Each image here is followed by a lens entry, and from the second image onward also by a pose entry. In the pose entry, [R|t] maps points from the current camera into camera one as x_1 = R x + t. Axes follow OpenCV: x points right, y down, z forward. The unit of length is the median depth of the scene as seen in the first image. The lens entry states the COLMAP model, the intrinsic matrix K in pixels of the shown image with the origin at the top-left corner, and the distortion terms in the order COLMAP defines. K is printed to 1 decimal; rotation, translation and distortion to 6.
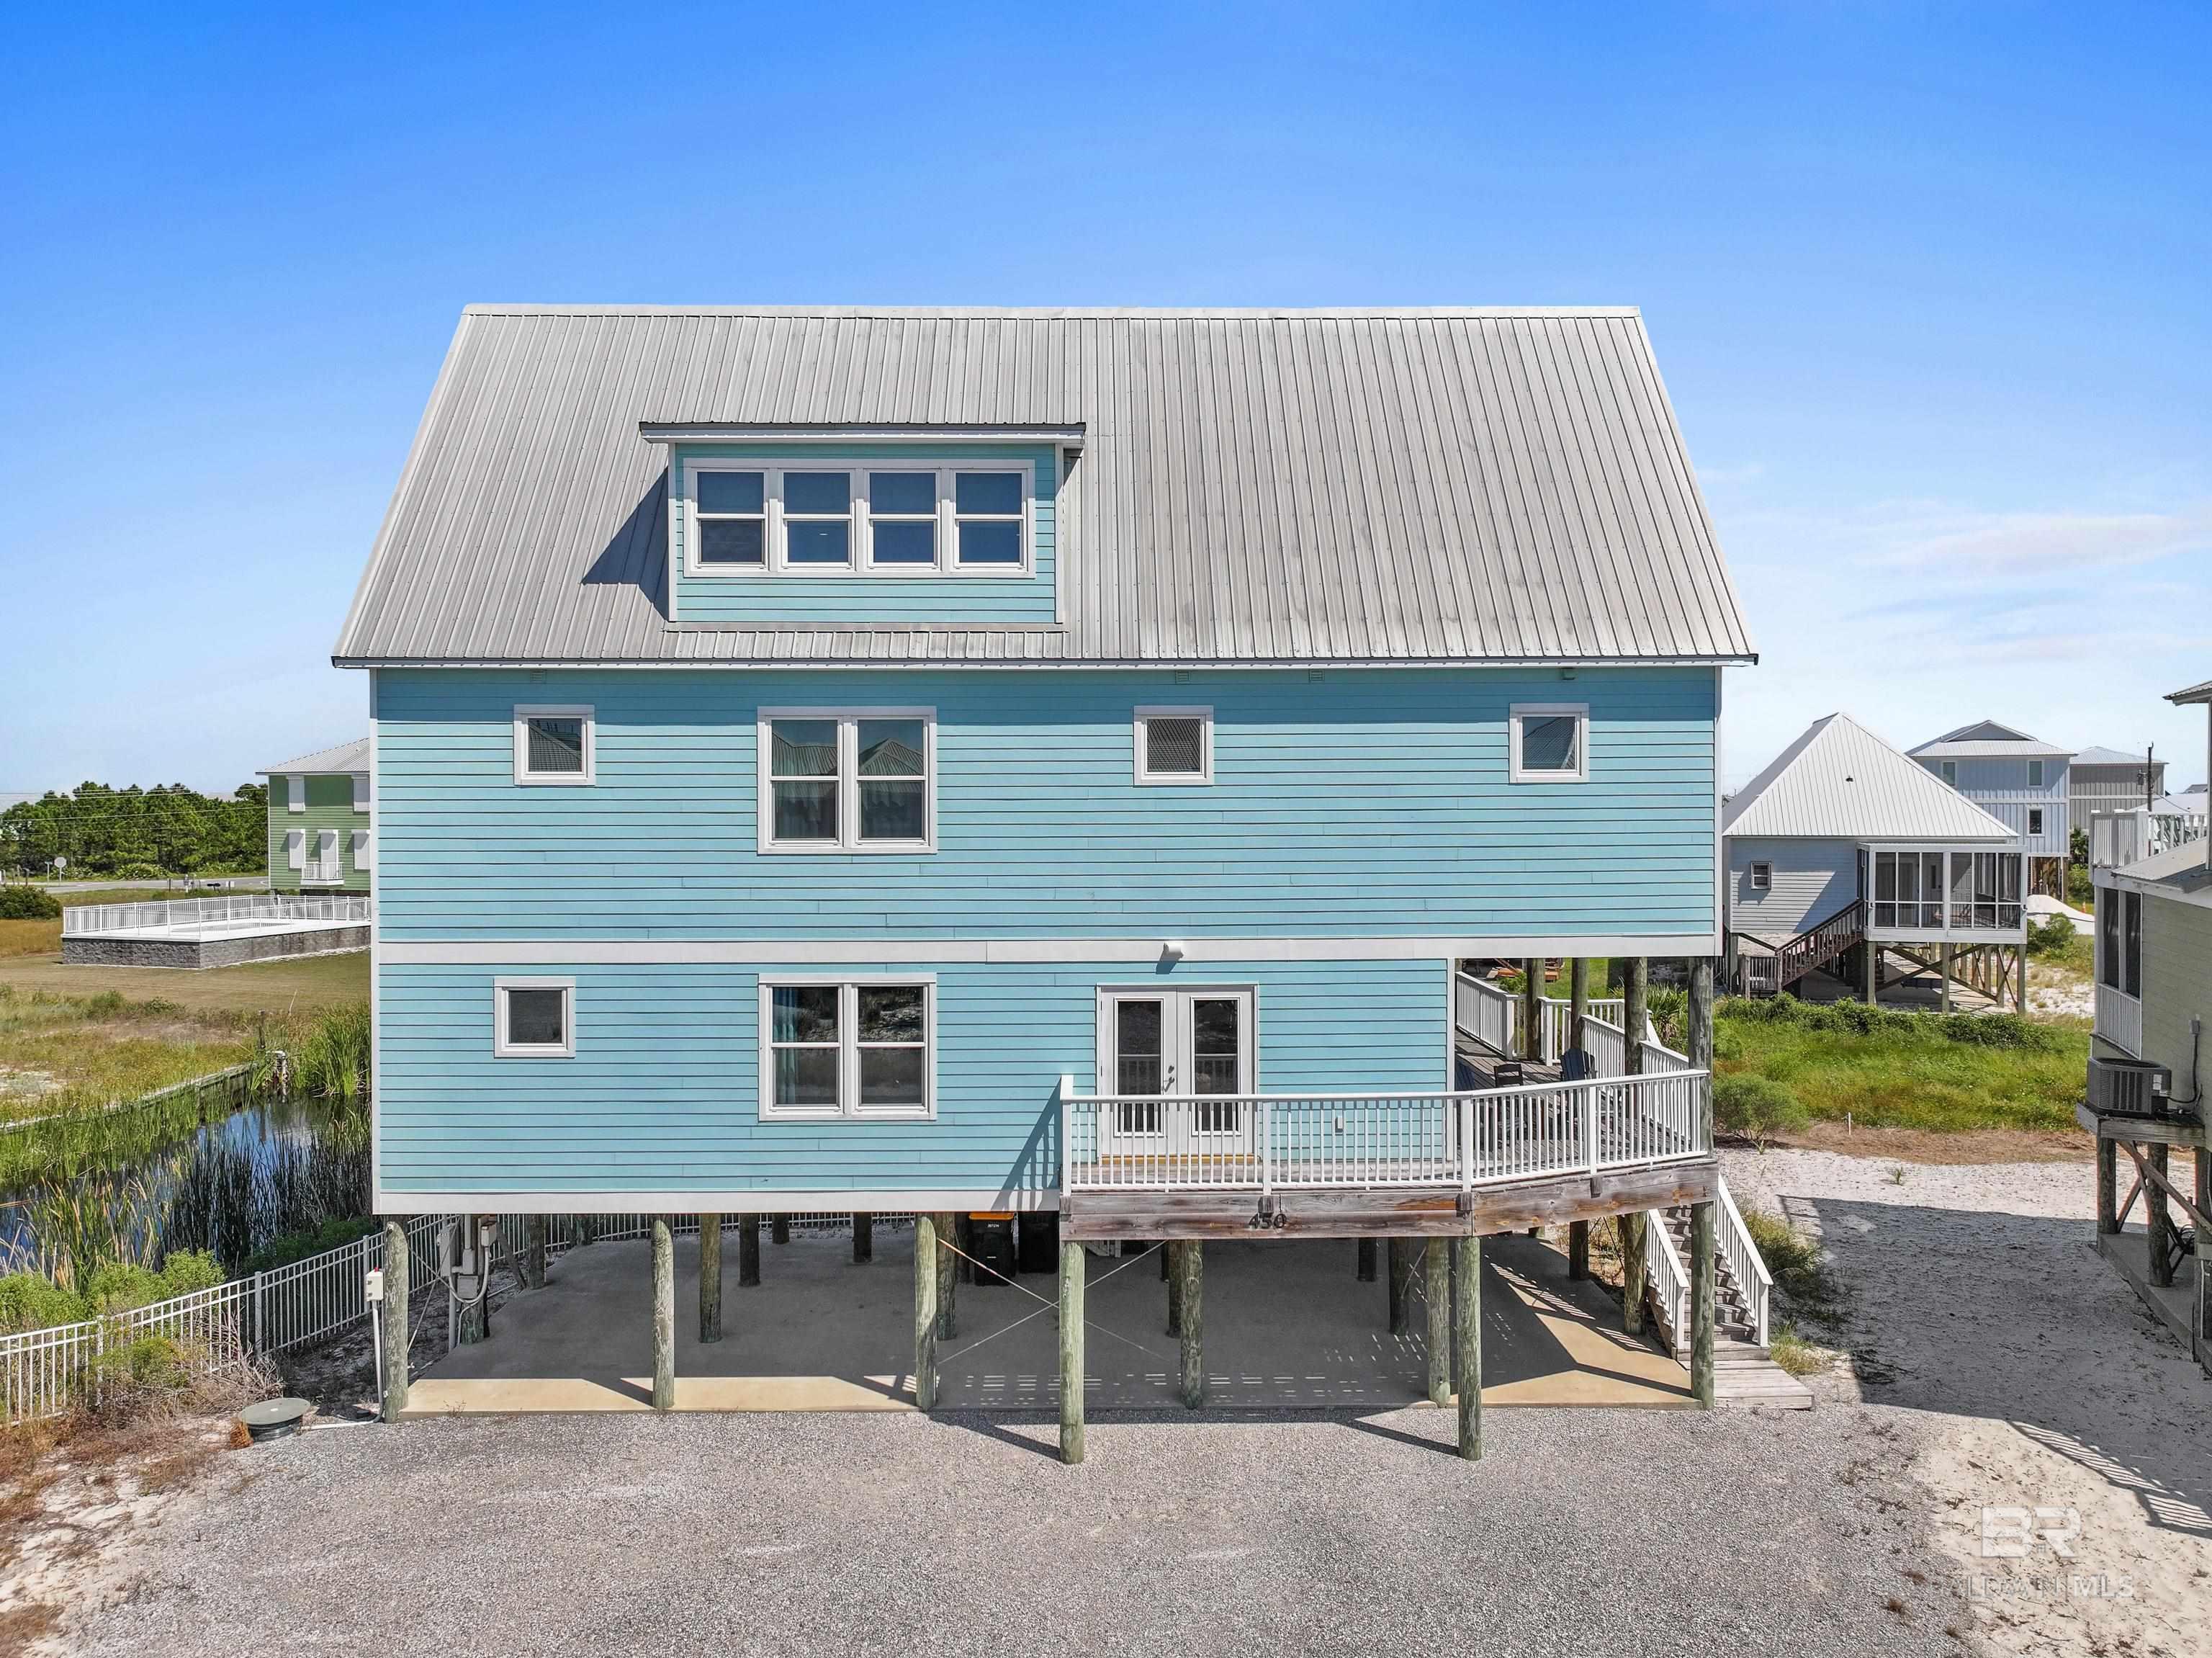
lens RADIAL K [[1552.6, 0, 1110.8], [0, 1552.6, 821.8], [0, 0, 1]] dist [-0.003090, 0.008722]
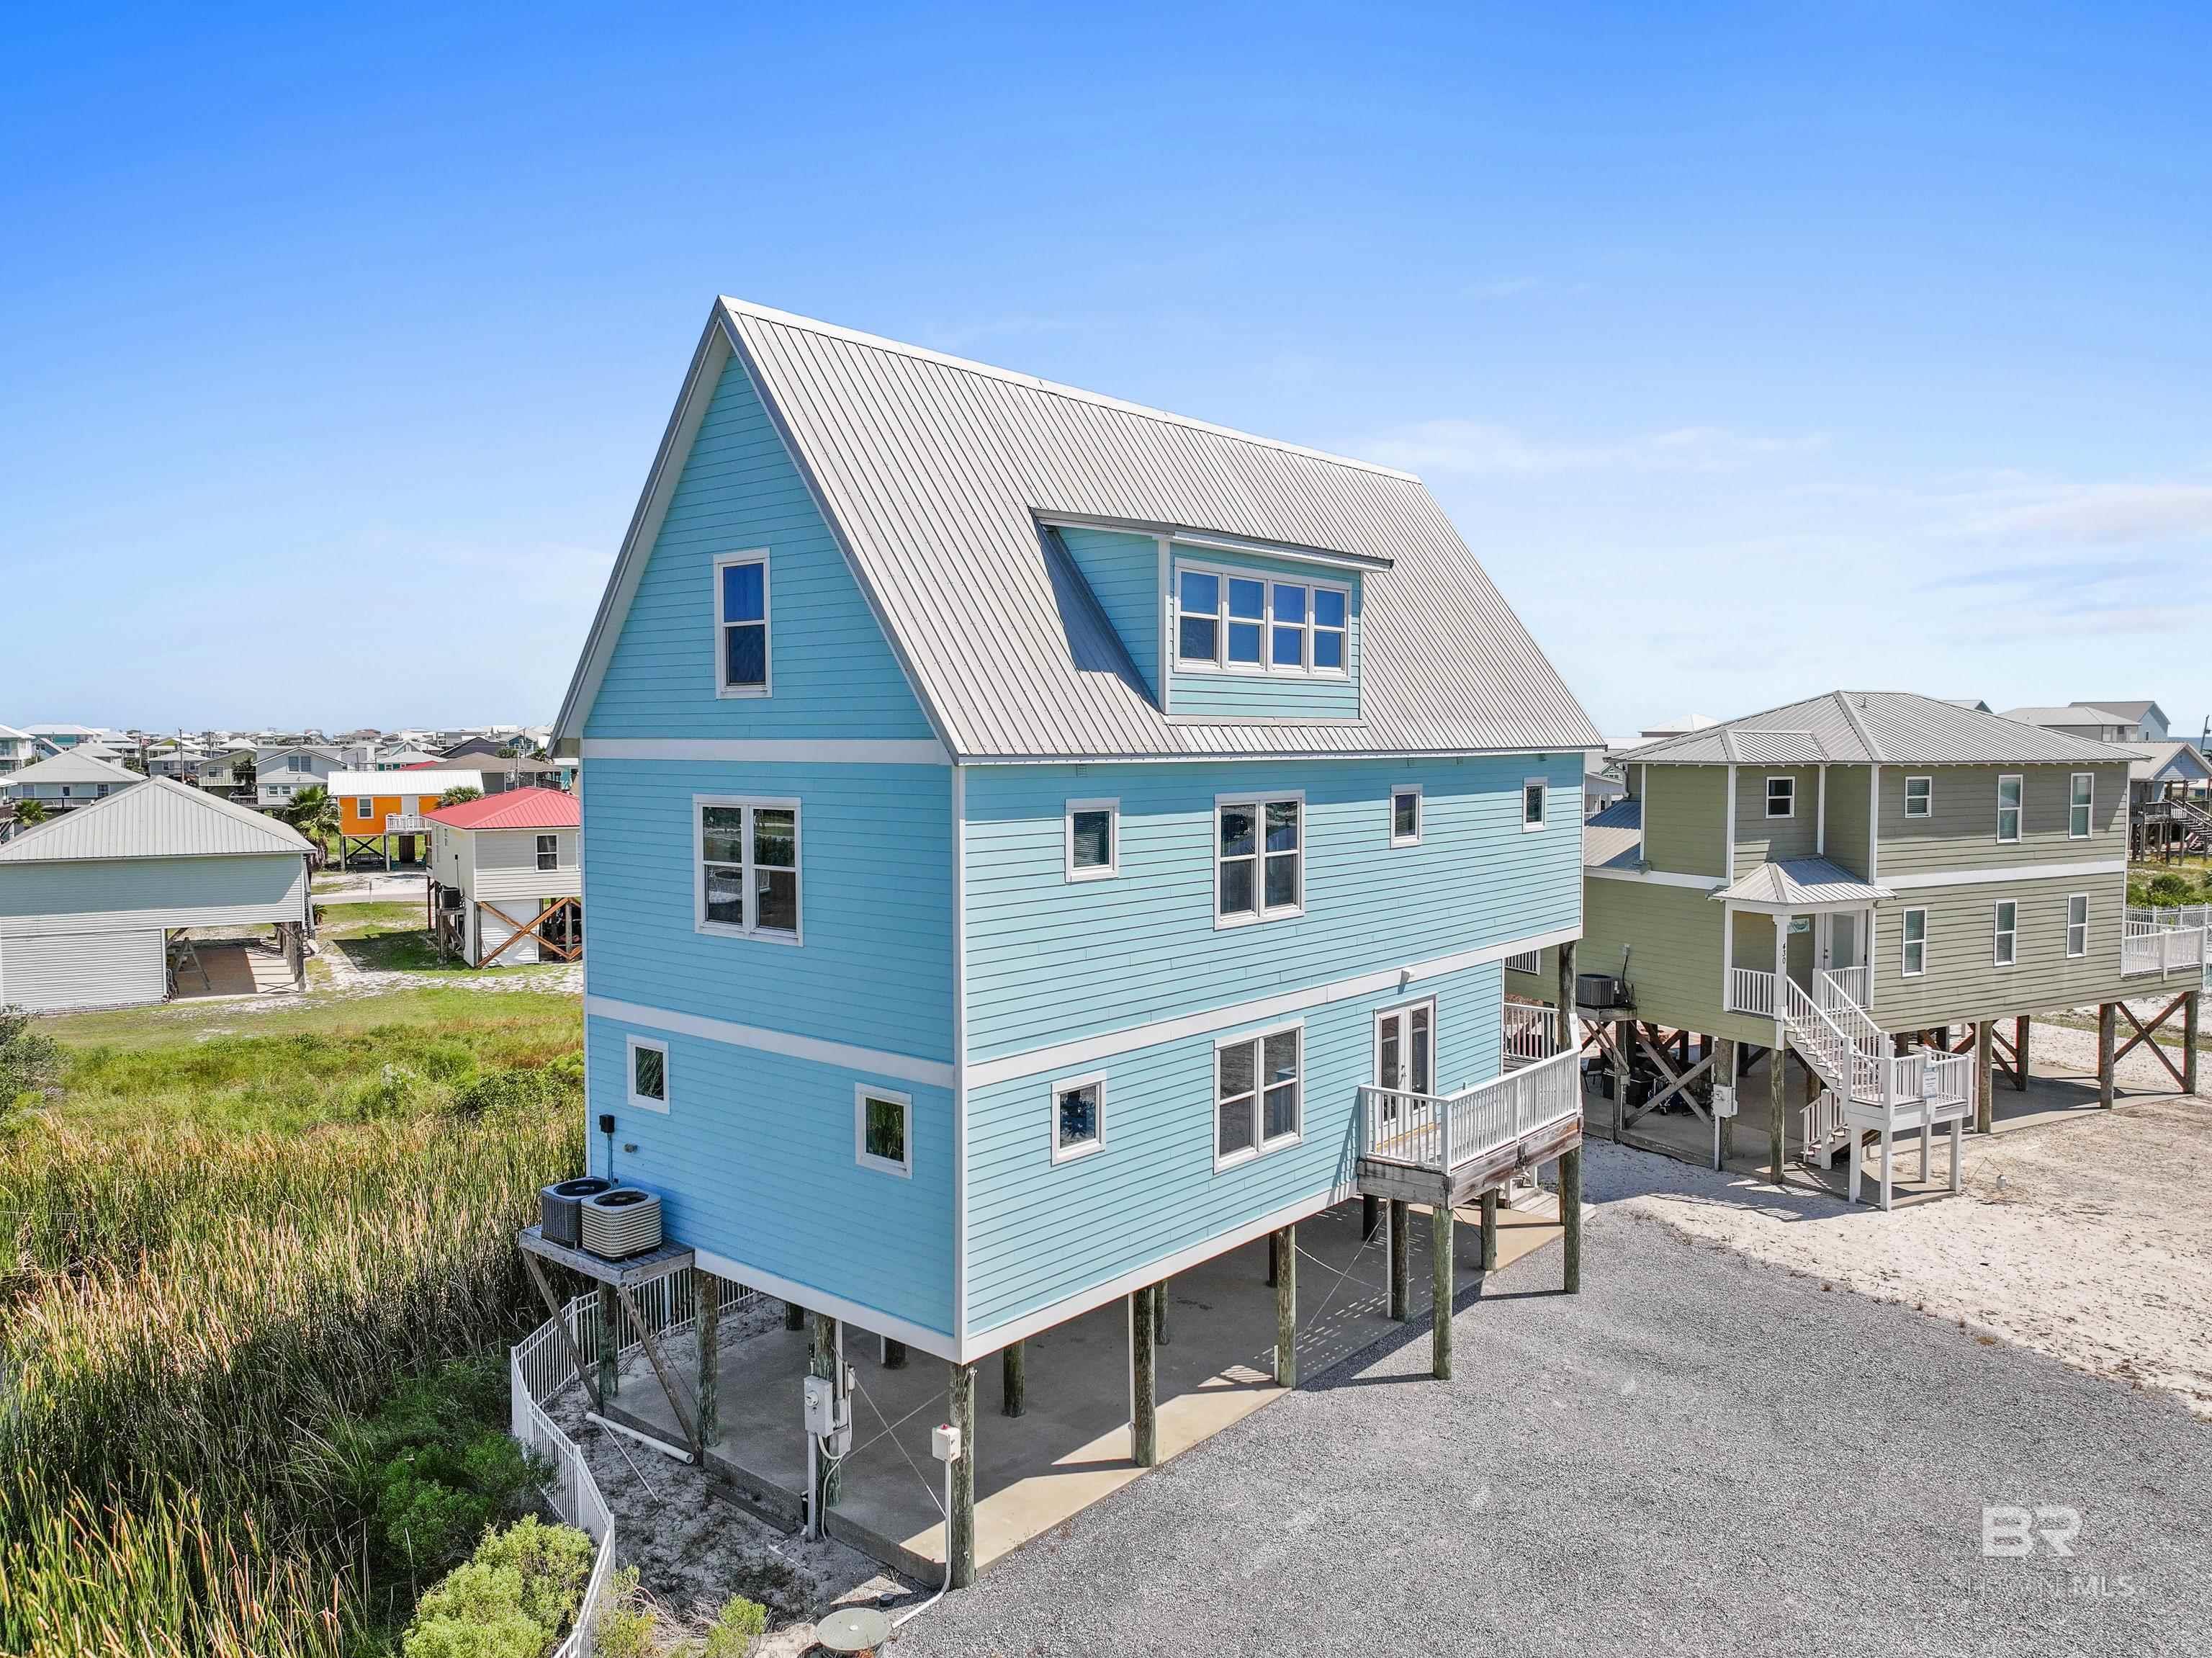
lens RADIAL K [[1555.5, 0, 1111.8], [0, 1555.5, 820.3], [0, 0, 1]] dist [0.001368, -0.000259]
pose [[0.657868, -0.040117, 0.752064, -1.085908], [0.010857, 0.998982, 0.043791, -0.103925], [-0.753055, -0.020643, 0.657634, 0.341868]]
